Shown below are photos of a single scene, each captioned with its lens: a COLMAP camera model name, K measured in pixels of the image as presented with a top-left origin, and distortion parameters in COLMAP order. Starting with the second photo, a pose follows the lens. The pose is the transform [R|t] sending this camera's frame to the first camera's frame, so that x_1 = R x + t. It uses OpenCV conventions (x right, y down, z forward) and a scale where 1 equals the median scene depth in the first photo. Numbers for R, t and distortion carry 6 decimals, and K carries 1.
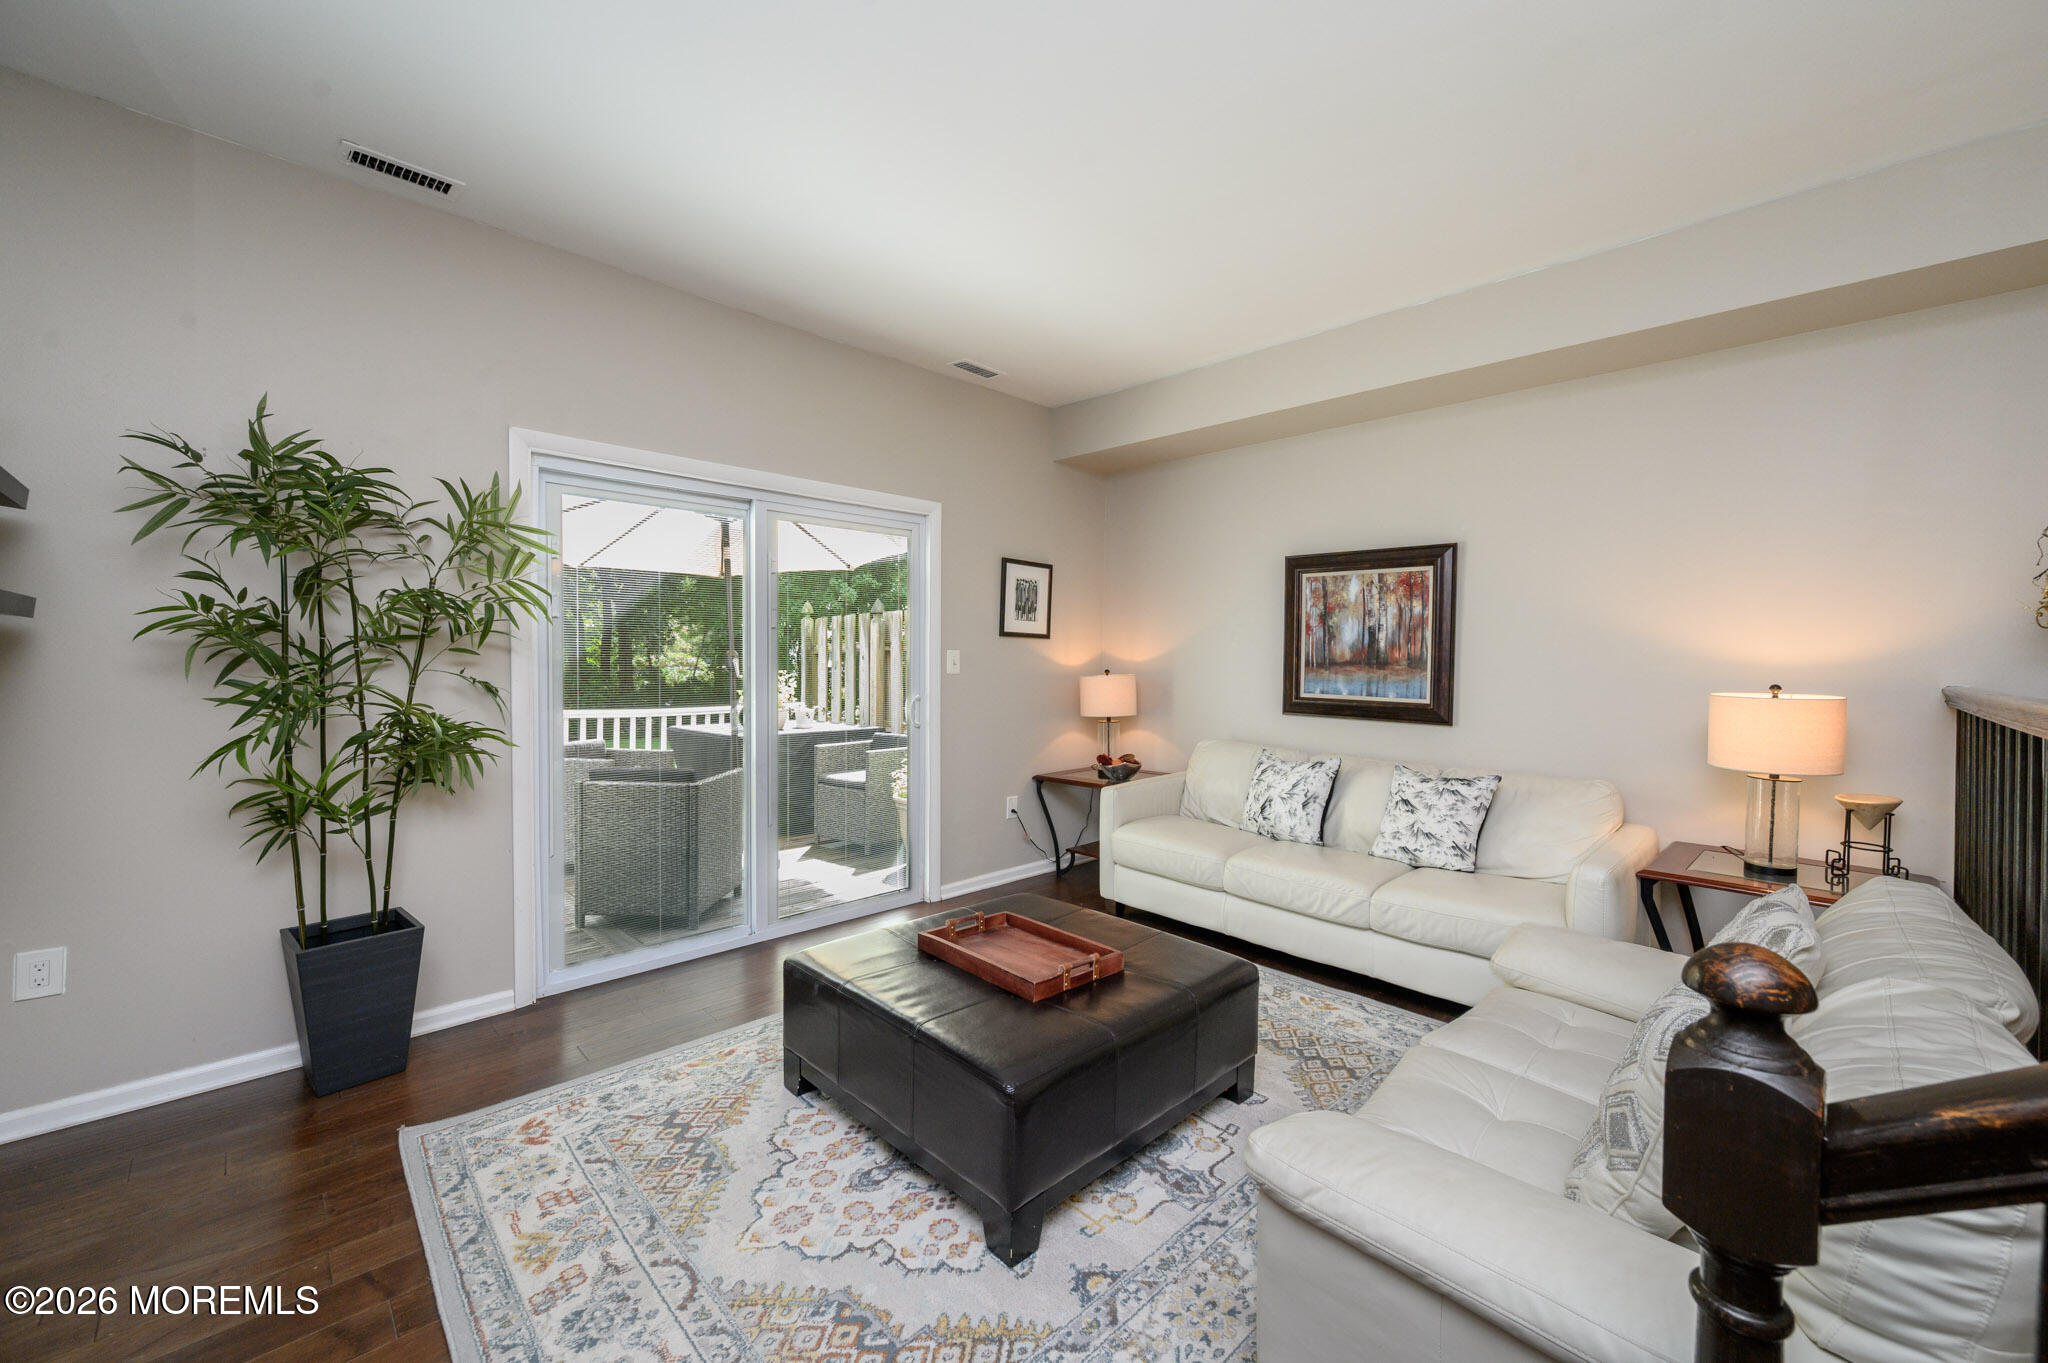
lens RADIAL K [[801.6, 0, 1029.6], [0, 801.6, 680.0], [0, 0, 1]] dist [-0.000358, -0.000238]
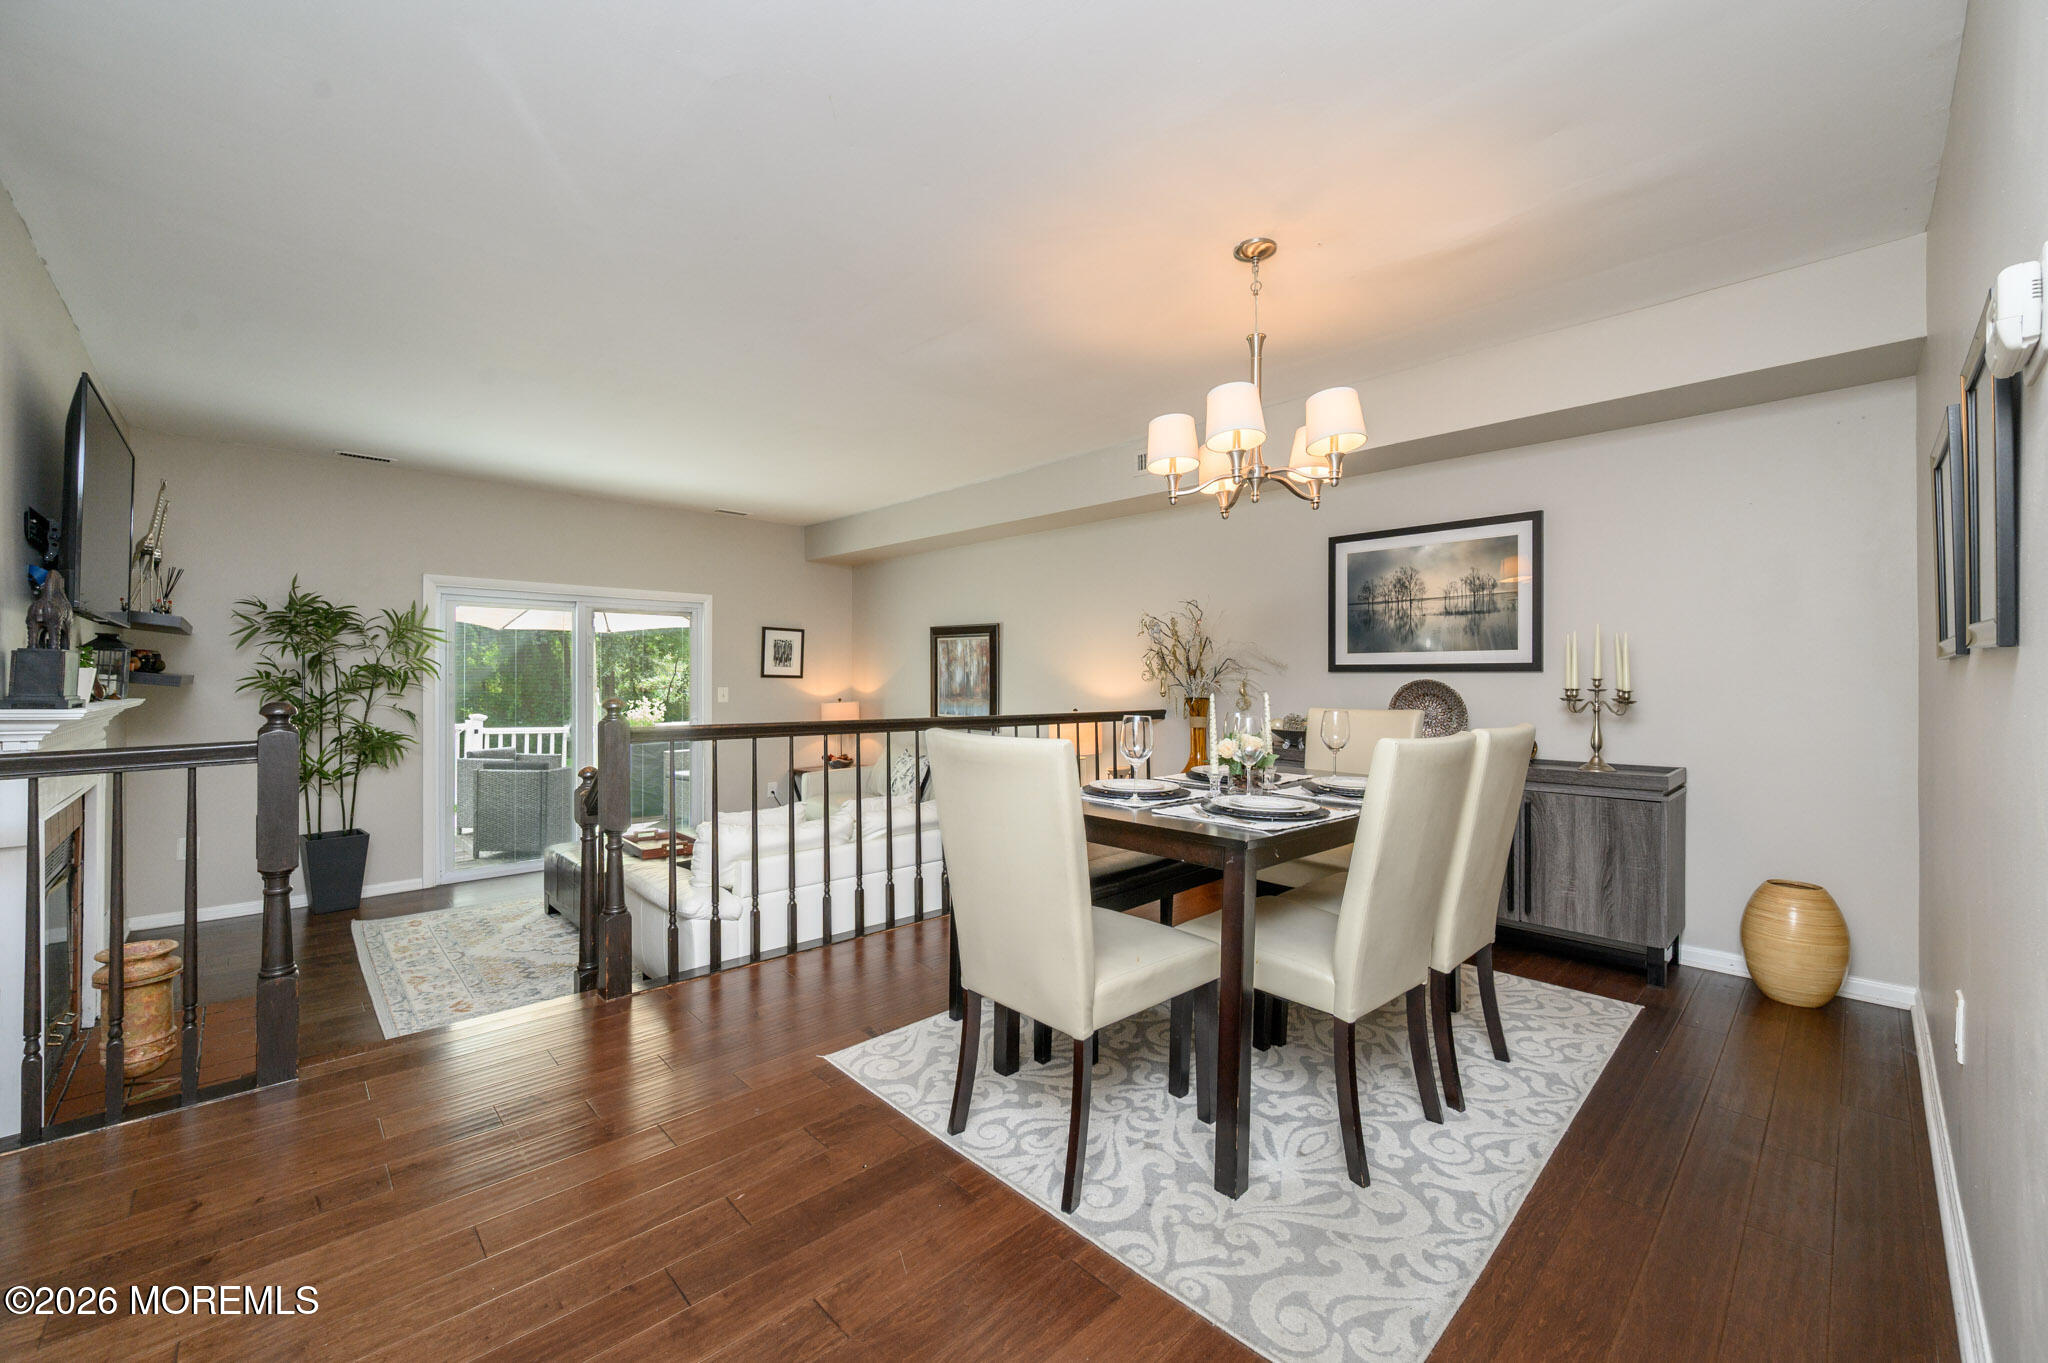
lens RADIAL K [[801.6, 0, 1020.3], [0, 801.6, 676.4], [0, 0, 1]] dist [-0.000358, -0.000238]
pose [[0.999873, -0.006398, -0.014605, 0.815140], [0.005942, 0.999500, -0.031041, -0.010743], [0.014796, 0.030950, 0.999411, -0.891734]]
